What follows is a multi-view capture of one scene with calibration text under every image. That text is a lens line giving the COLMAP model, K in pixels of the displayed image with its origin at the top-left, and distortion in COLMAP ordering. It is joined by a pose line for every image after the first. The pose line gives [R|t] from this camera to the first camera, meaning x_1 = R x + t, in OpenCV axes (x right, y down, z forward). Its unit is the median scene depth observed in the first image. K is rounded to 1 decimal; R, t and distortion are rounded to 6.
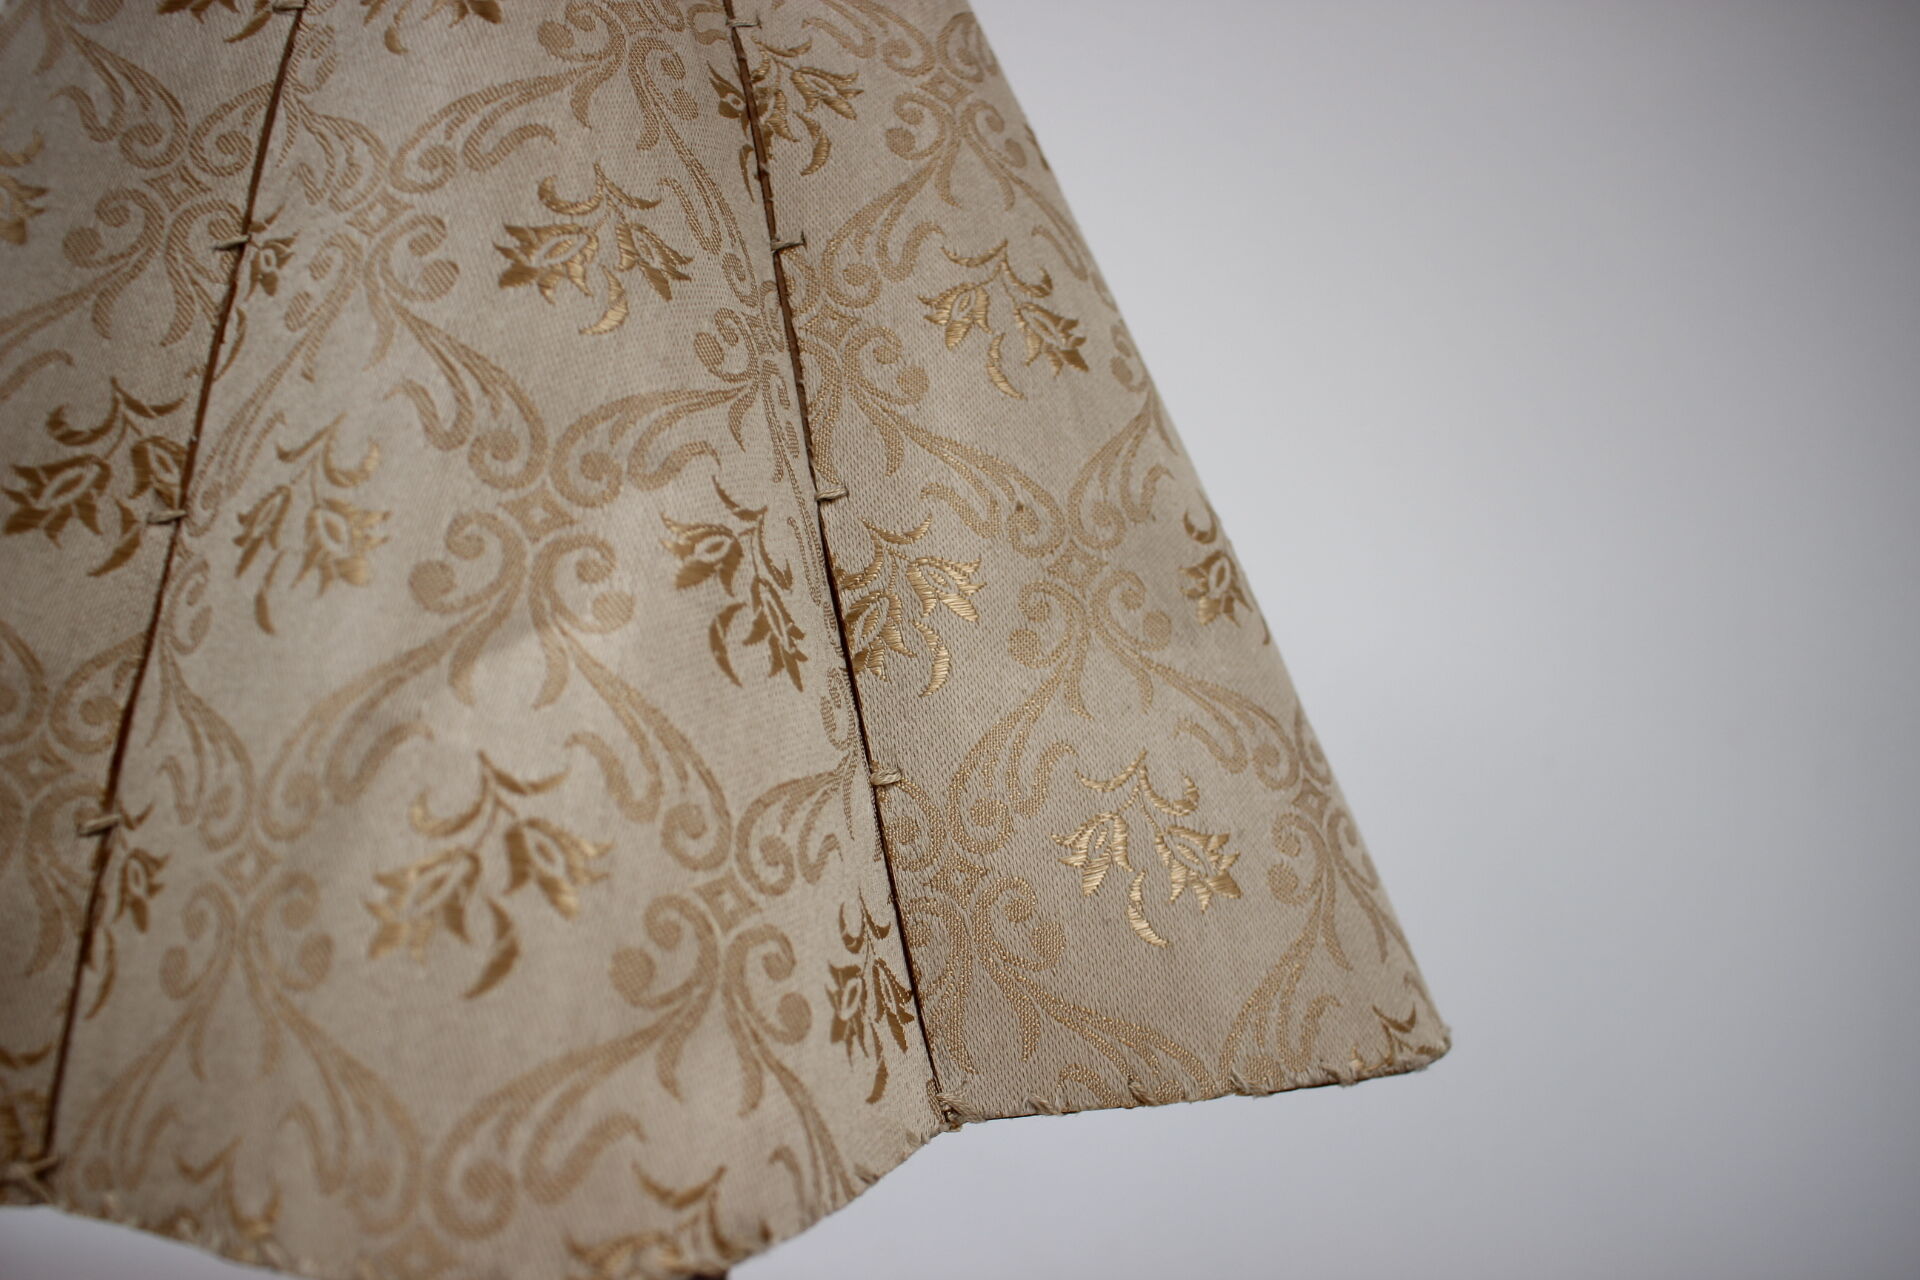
lens RADIAL K [[1624.5, 0, 962.2], [0, 1624.5, 685.4], [0, 0, 1]] dist [-0.158967, 0.128733]
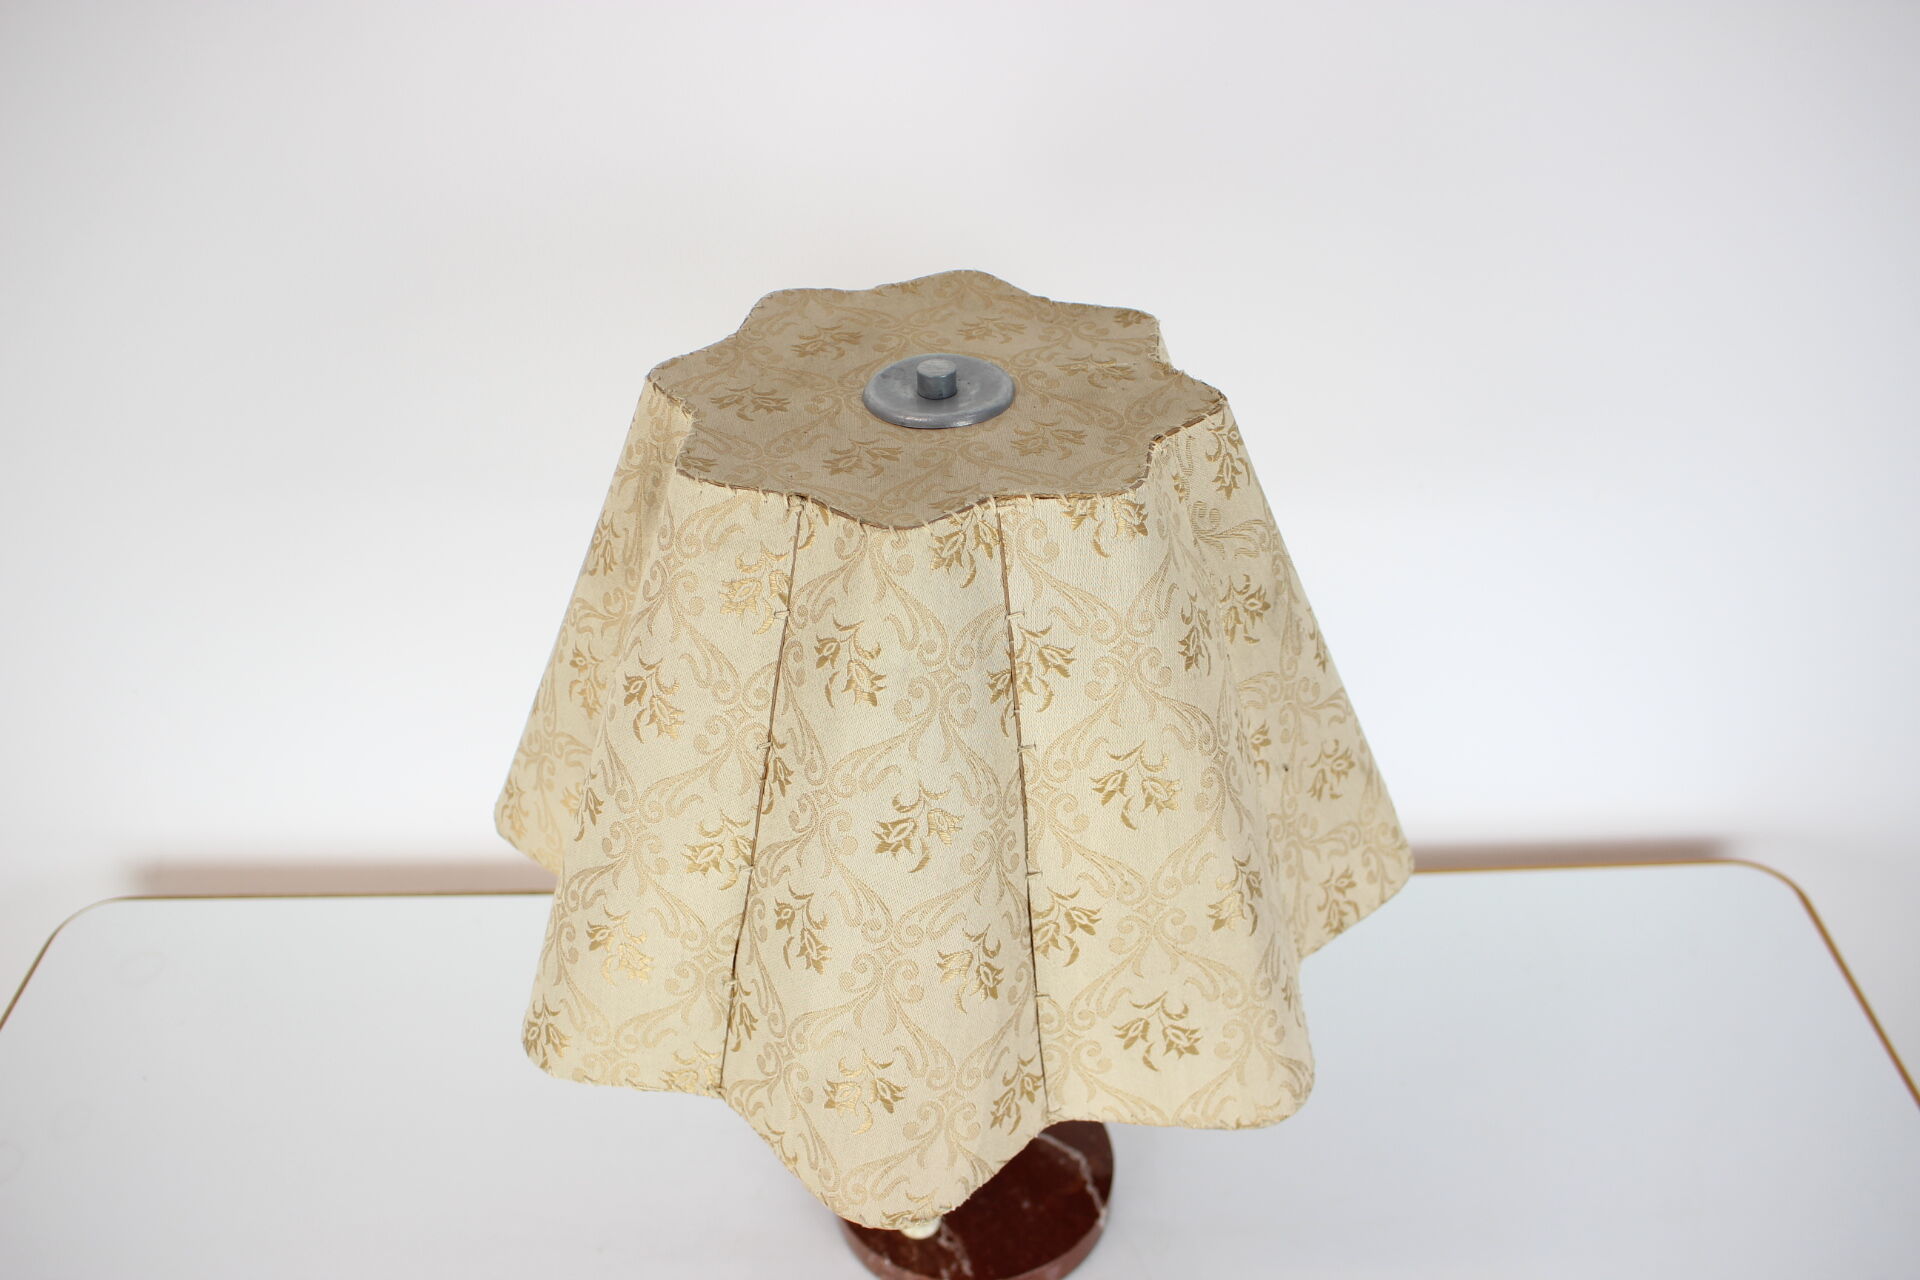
lens RADIAL K [[1762.9, 0, 960.0], [0, 1762.9, 640.0], [0, 0, 1]] dist [-0.139801, 0.000182]
pose [[0.936594, 0.212713, -0.278467, 0.425529], [-0.011603, 0.813068, 0.582053, -1.791980], [0.350223, -0.541917, 0.763983, -0.671711]]
